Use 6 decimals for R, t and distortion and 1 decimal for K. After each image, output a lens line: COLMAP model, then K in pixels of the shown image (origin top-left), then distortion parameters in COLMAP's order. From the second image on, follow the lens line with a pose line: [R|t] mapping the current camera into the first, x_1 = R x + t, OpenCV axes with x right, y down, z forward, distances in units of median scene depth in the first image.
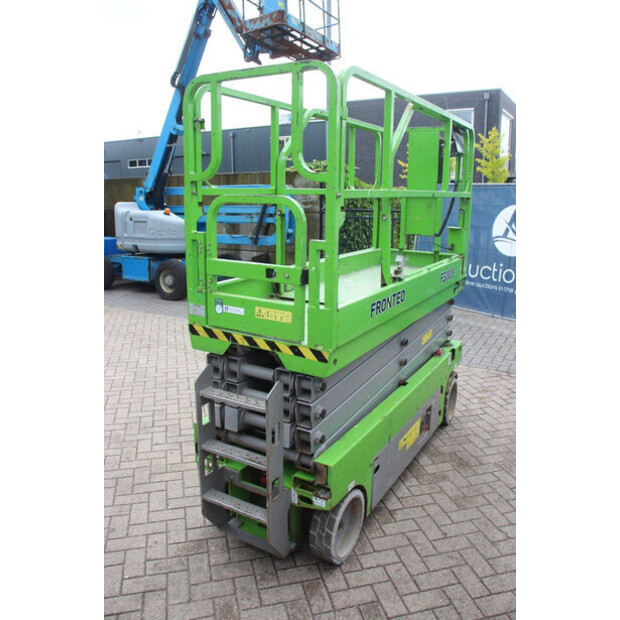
lens RADIAL K [[514.6, 0, 310.0], [0, 514.6, 310.0], [0, 0, 1]] dist [-0.175724, 0.160530]
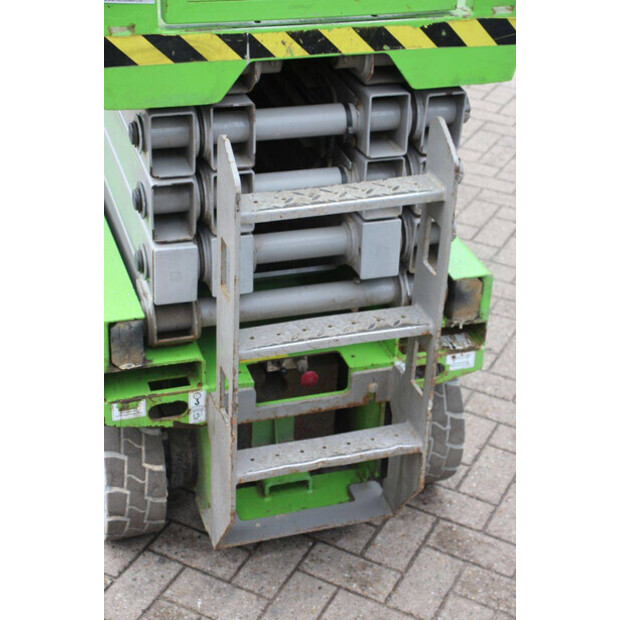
lens RADIAL K [[1181.5, 0, 310.0], [0, 1181.5, 310.0], [0, 0, 1]] dist [0.245202, 0.291910]
pose [[0.664797, -0.362523, 0.653163, -0.744077], [0.139371, 0.919192, 0.368322, -0.080986], [-0.733908, -0.153828, 0.661601, 0.370817]]
